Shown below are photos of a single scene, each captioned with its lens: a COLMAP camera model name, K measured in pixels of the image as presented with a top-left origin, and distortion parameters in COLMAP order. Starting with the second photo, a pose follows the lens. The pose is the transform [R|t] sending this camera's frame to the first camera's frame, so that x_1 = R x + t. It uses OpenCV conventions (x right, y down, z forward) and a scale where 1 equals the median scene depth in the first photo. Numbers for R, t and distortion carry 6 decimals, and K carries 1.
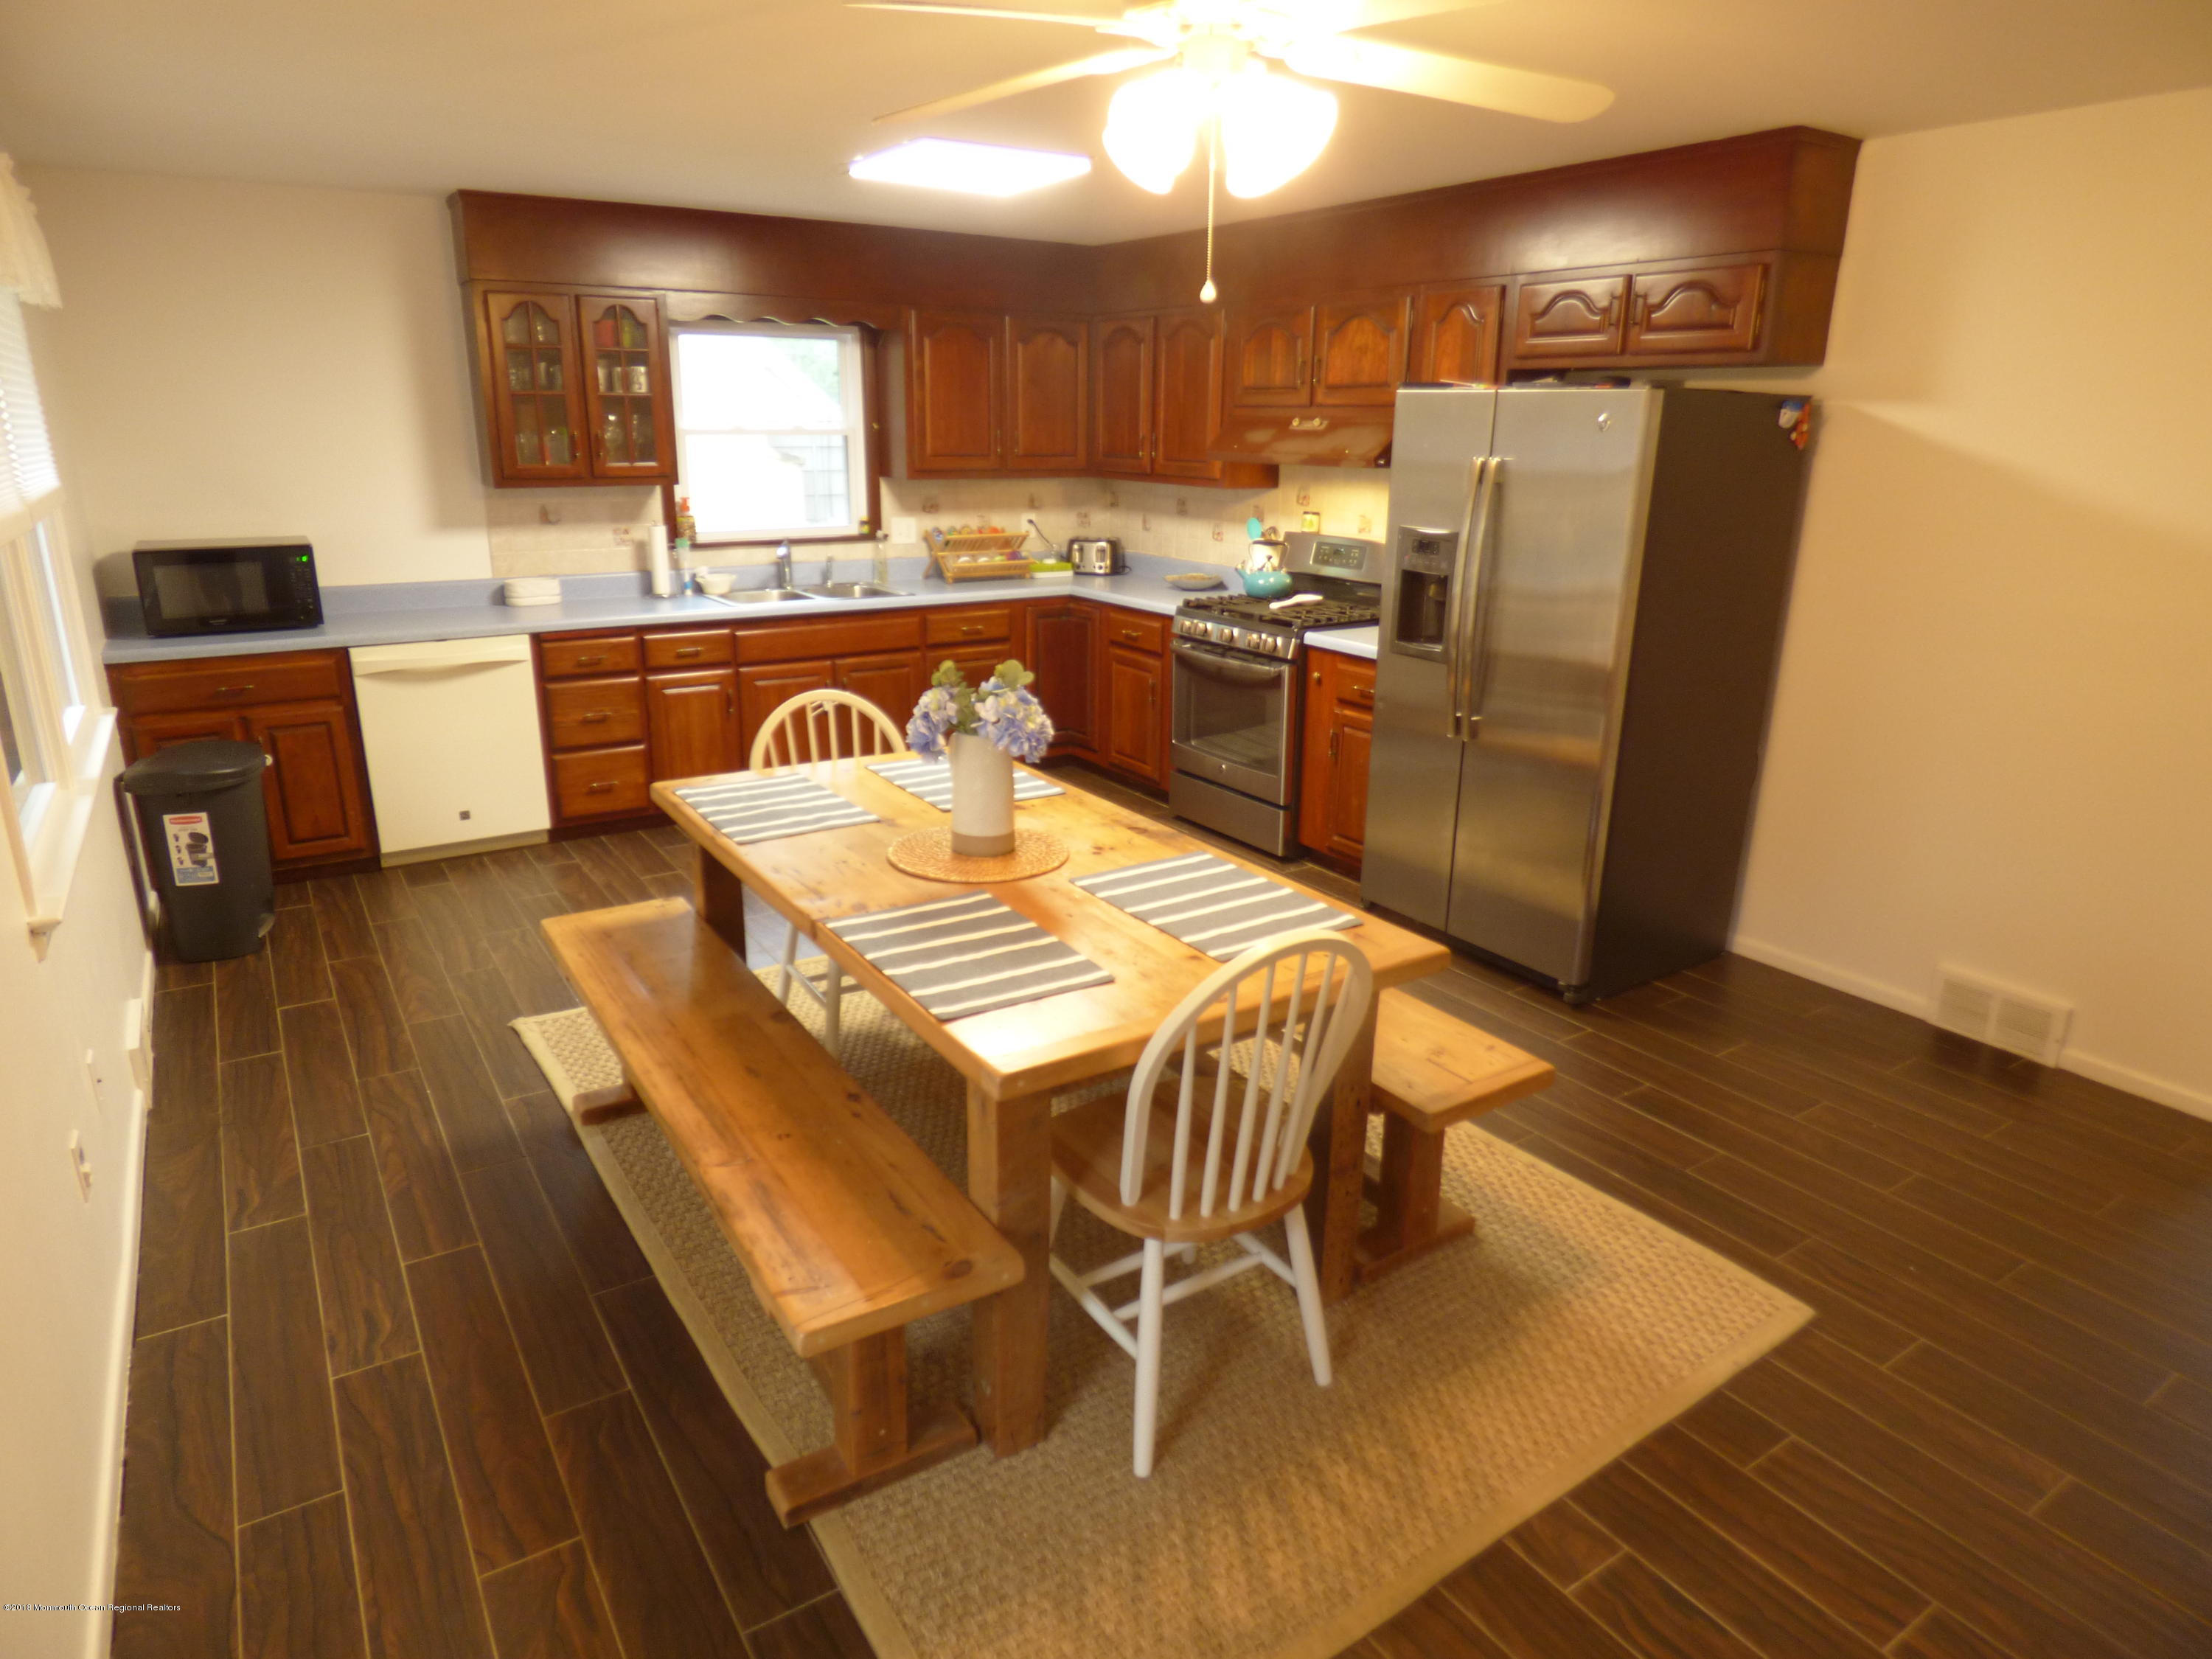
lens RADIAL K [[1334.0, 0, 1104.5], [0, 1334.0, 827.4], [0, 0, 1]] dist [-0.000979, -0.002623]
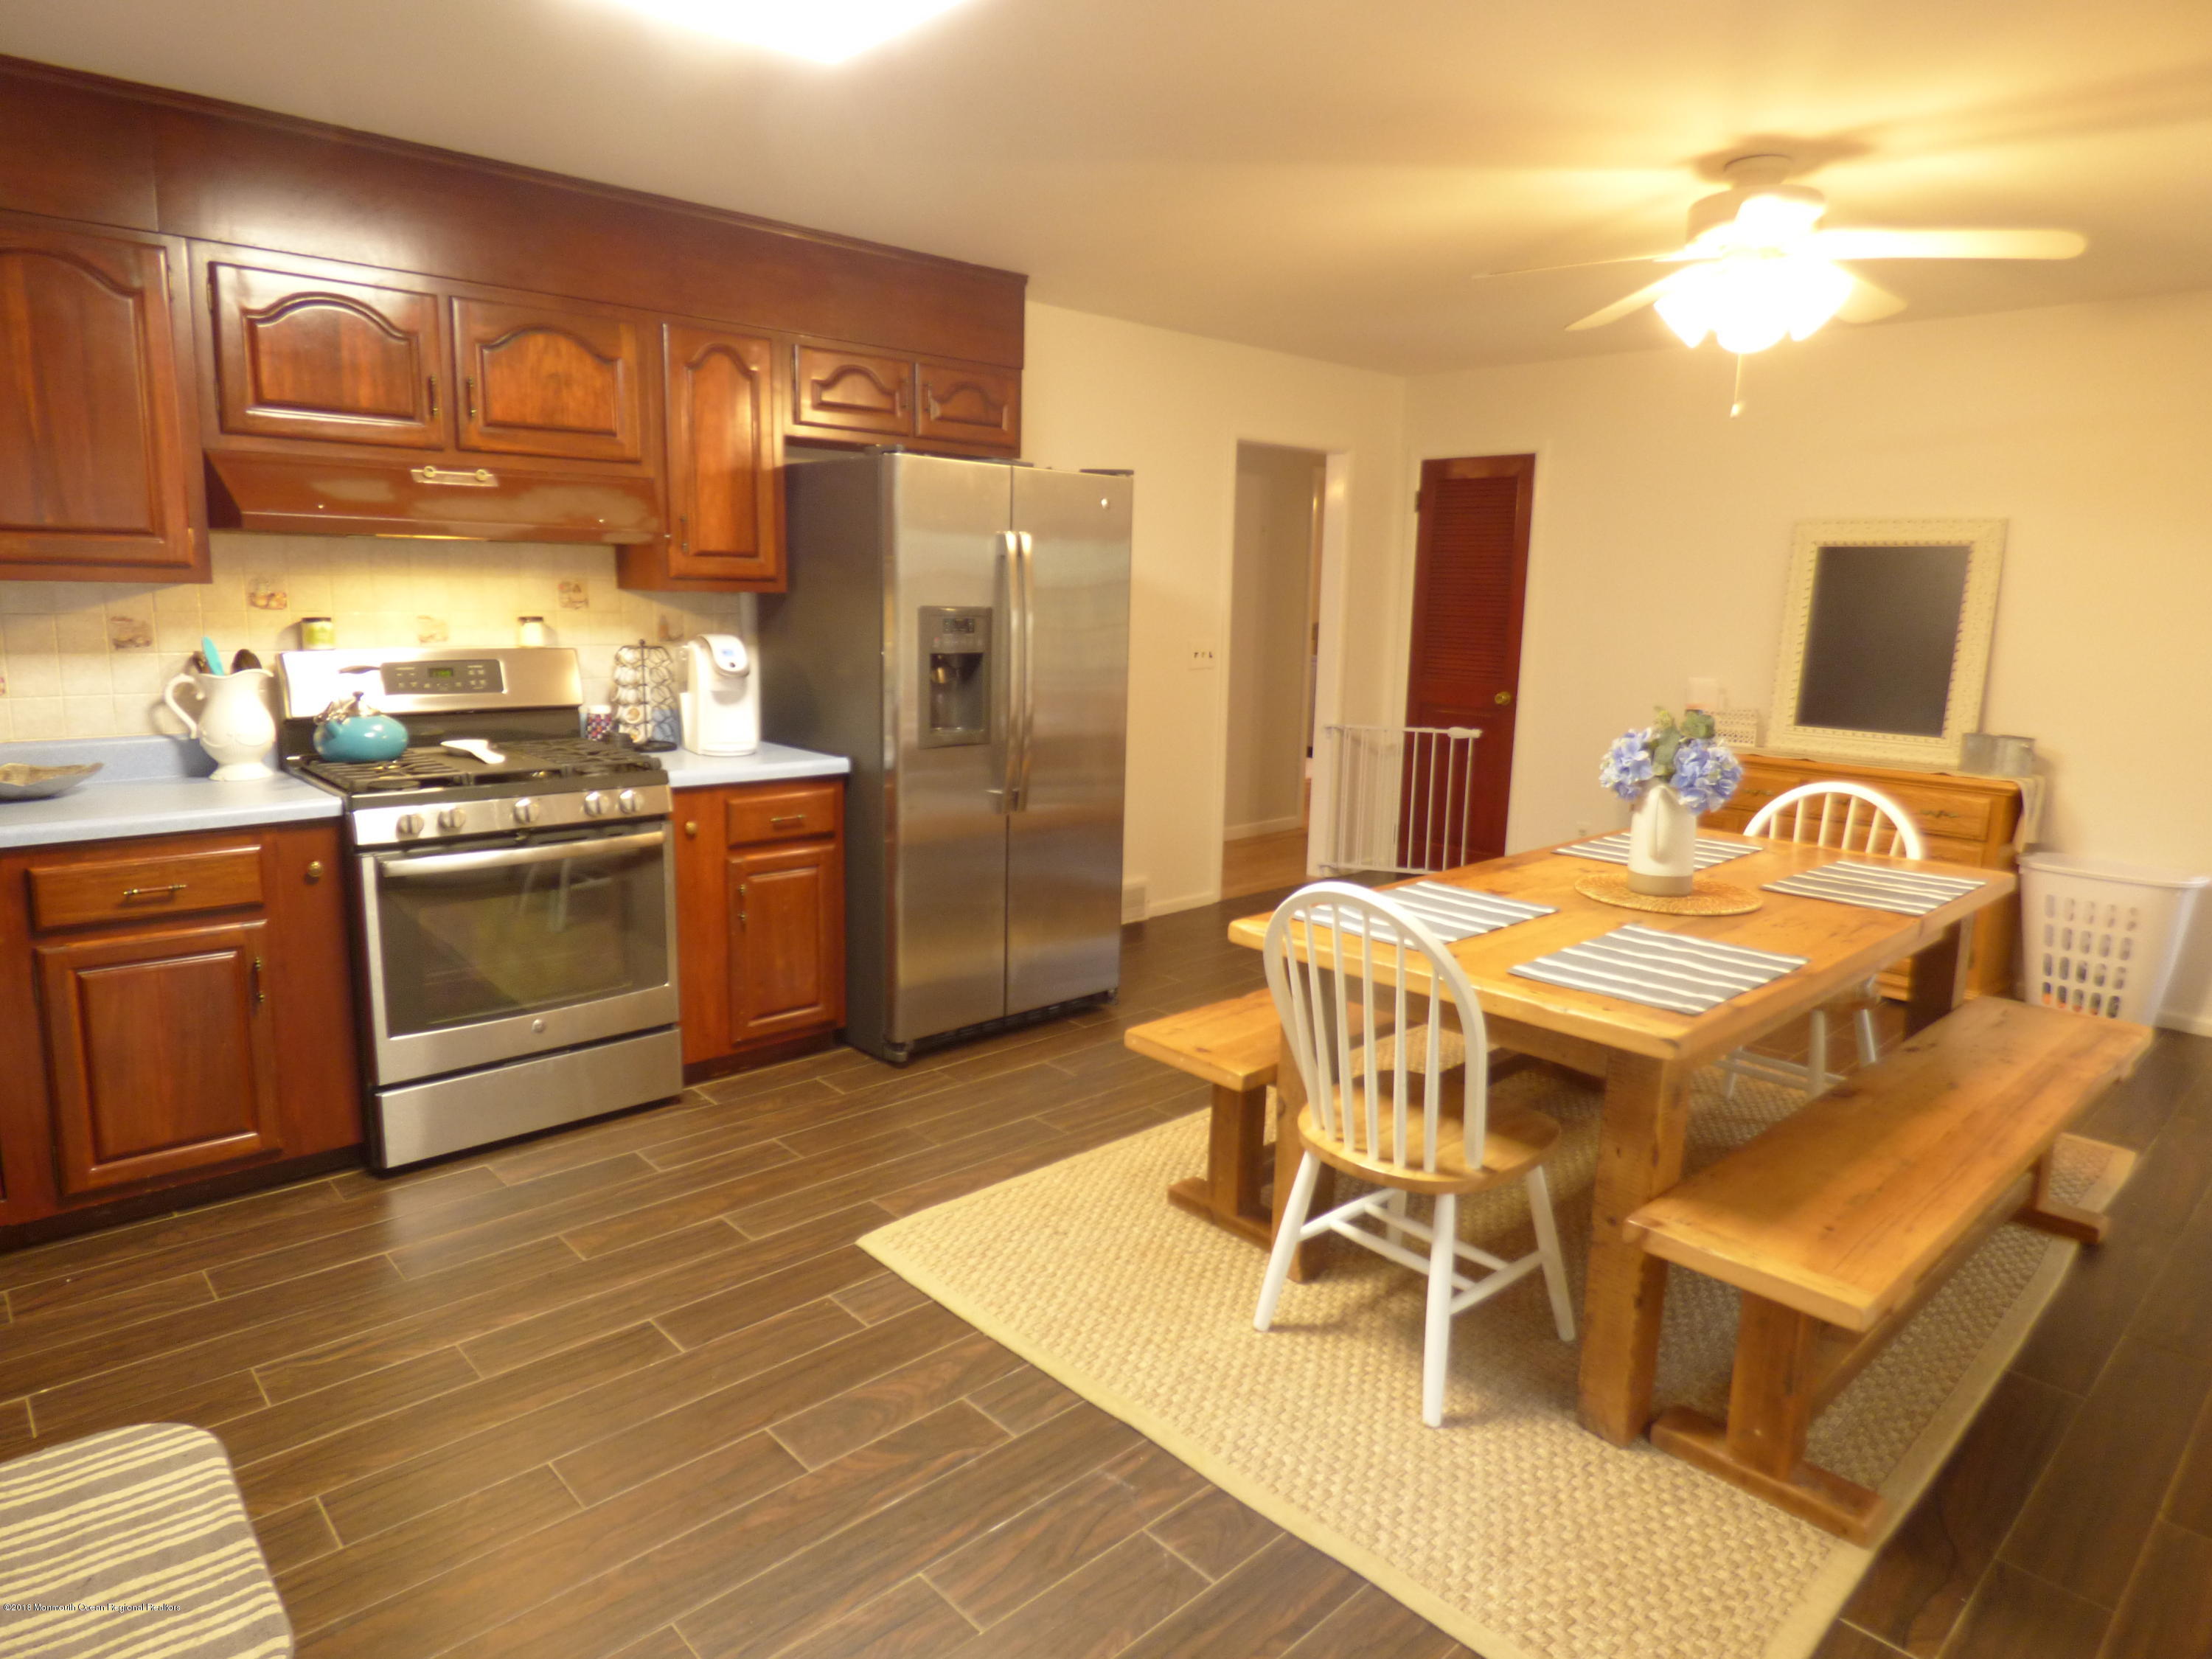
lens RADIAL K [[1334.0, 0, 1112.2], [0, 1334.0, 817.3], [0, 0, 1]] dist [-0.000979, -0.002623]
pose [[-0.169779, -0.184786, 0.968003, -0.487713], [0.264454, 0.937692, 0.225383, -0.186509], [-0.949336, 0.294257, -0.110333, 0.727918]]
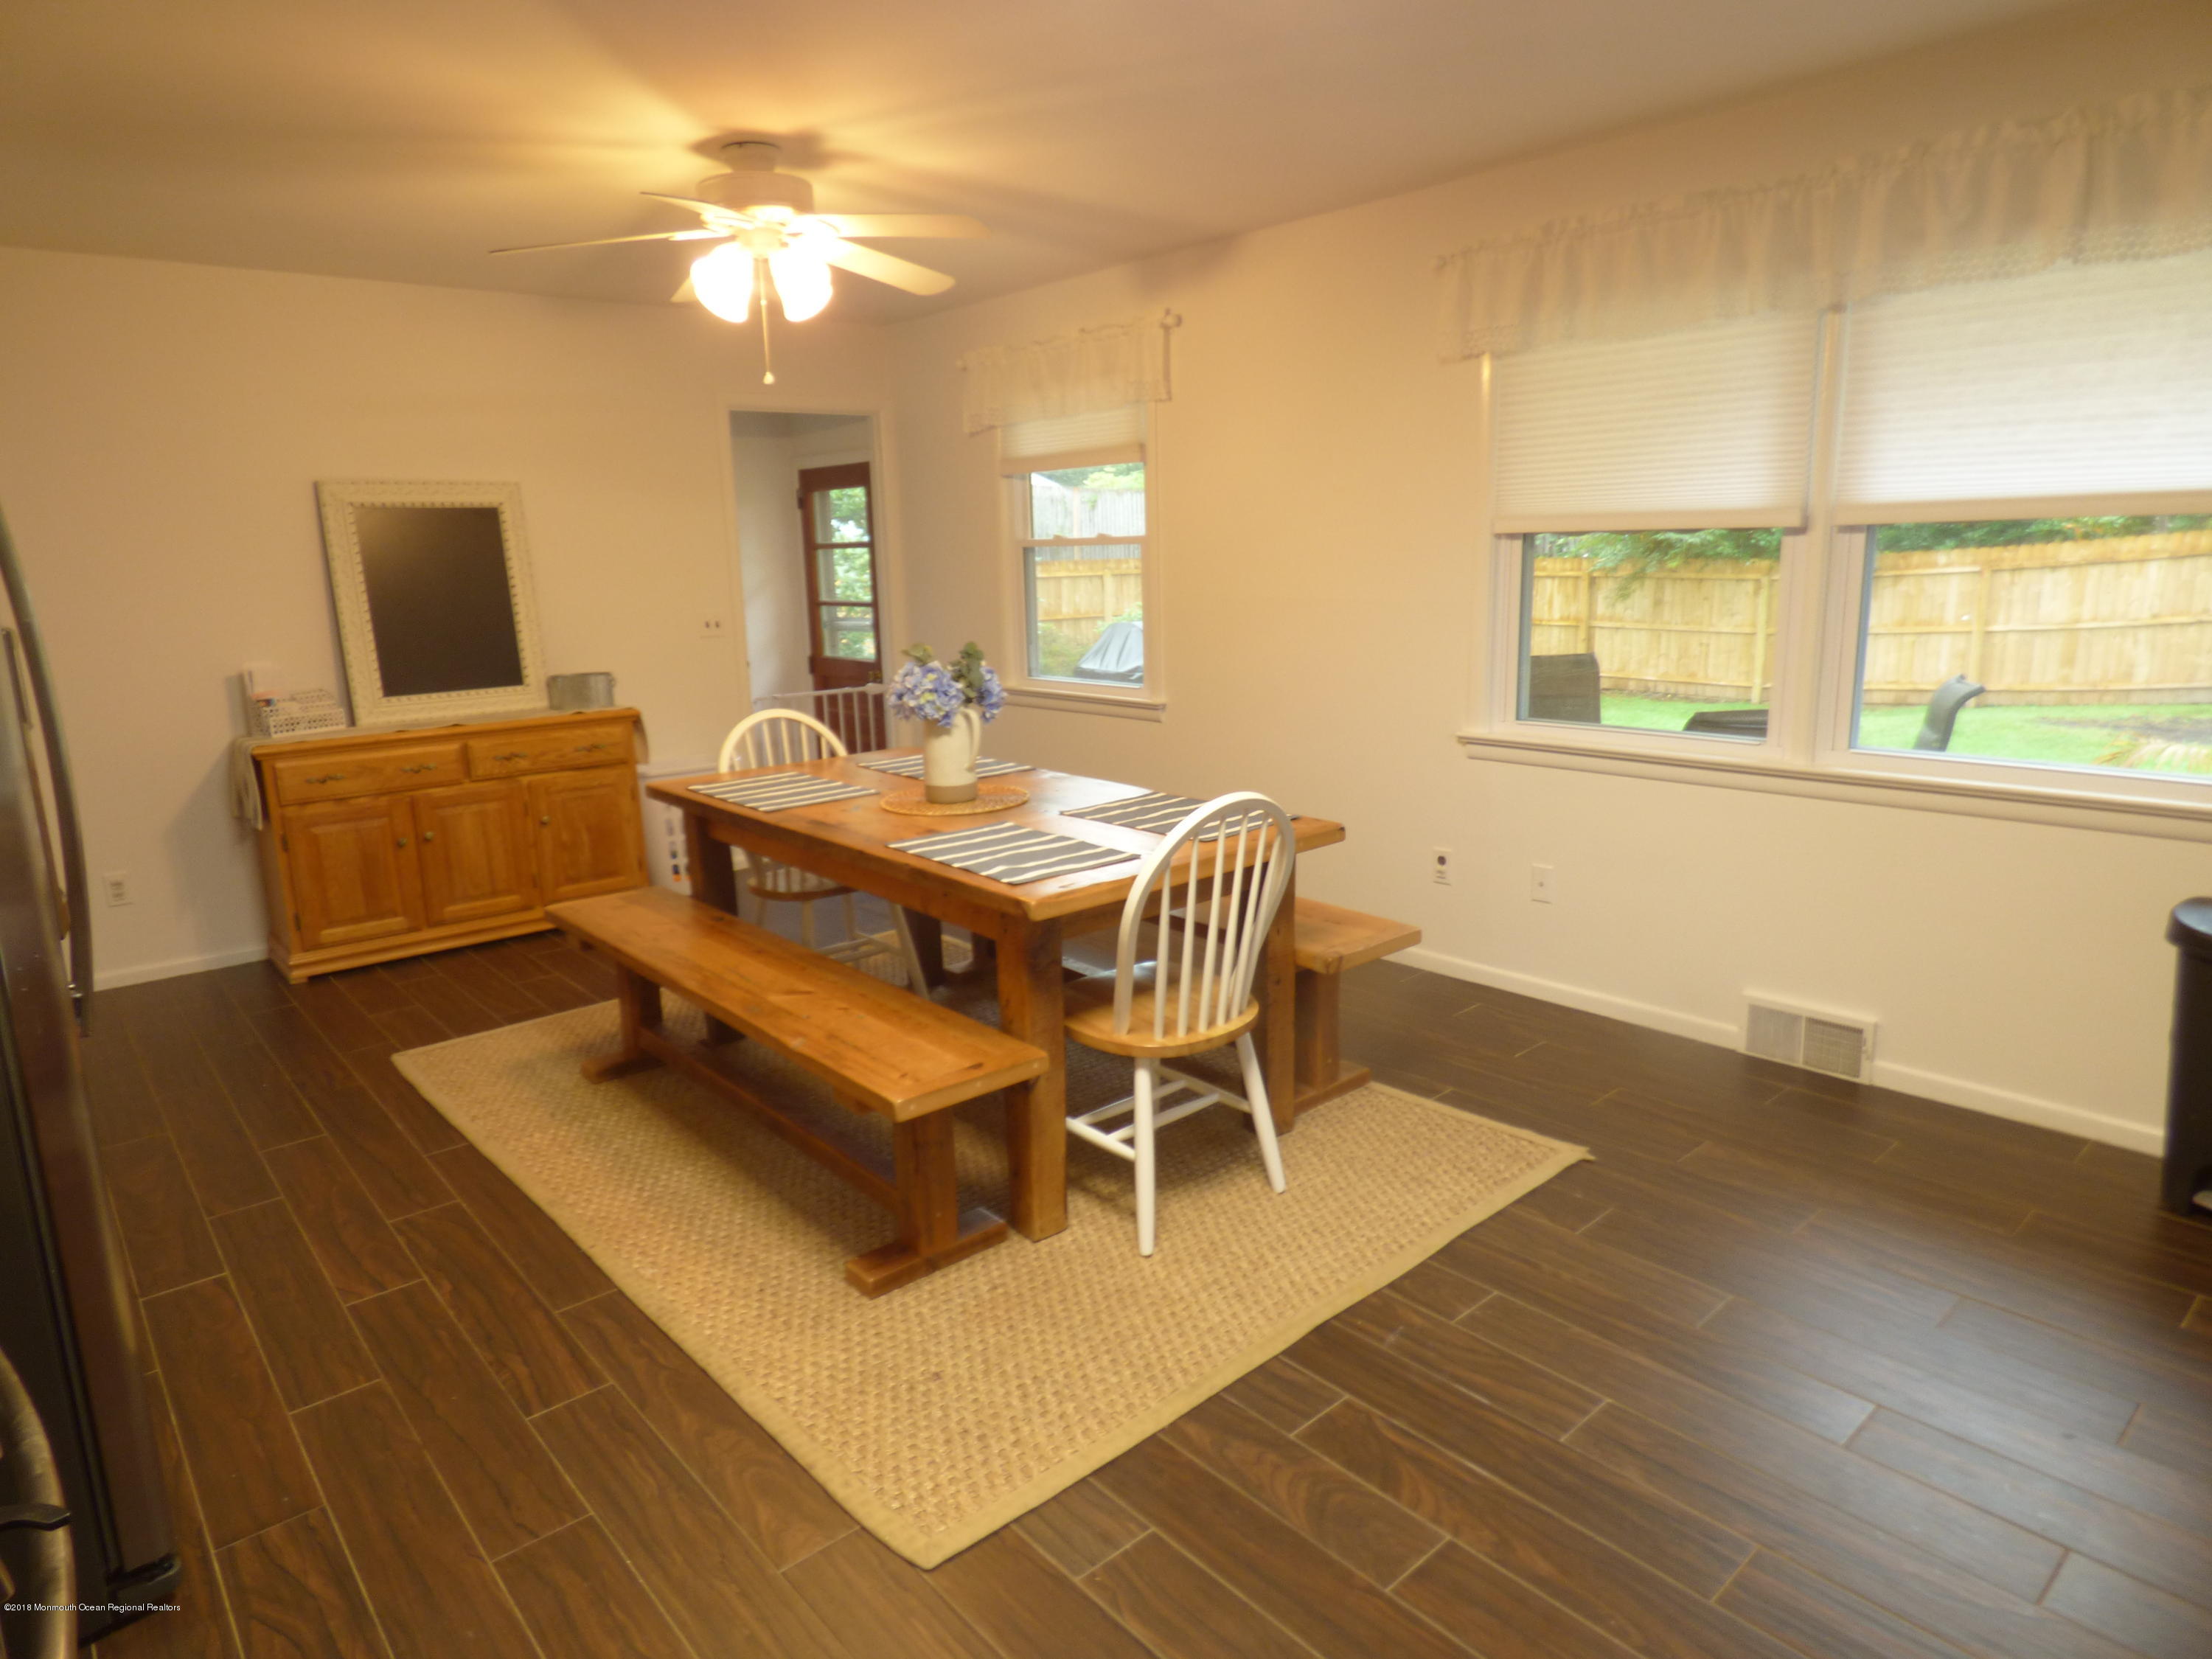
lens RADIAL K [[1334.0, 0, 1113.8], [0, 1334.0, 815.1], [0, 0, 1]] dist [-0.000979, -0.002623]
pose [[-0.987901, 0.040963, -0.149579, -0.032415], [-0.033285, 0.886008, 0.462473, -0.258176], [0.151472, 0.461856, -0.873925, 1.006455]]
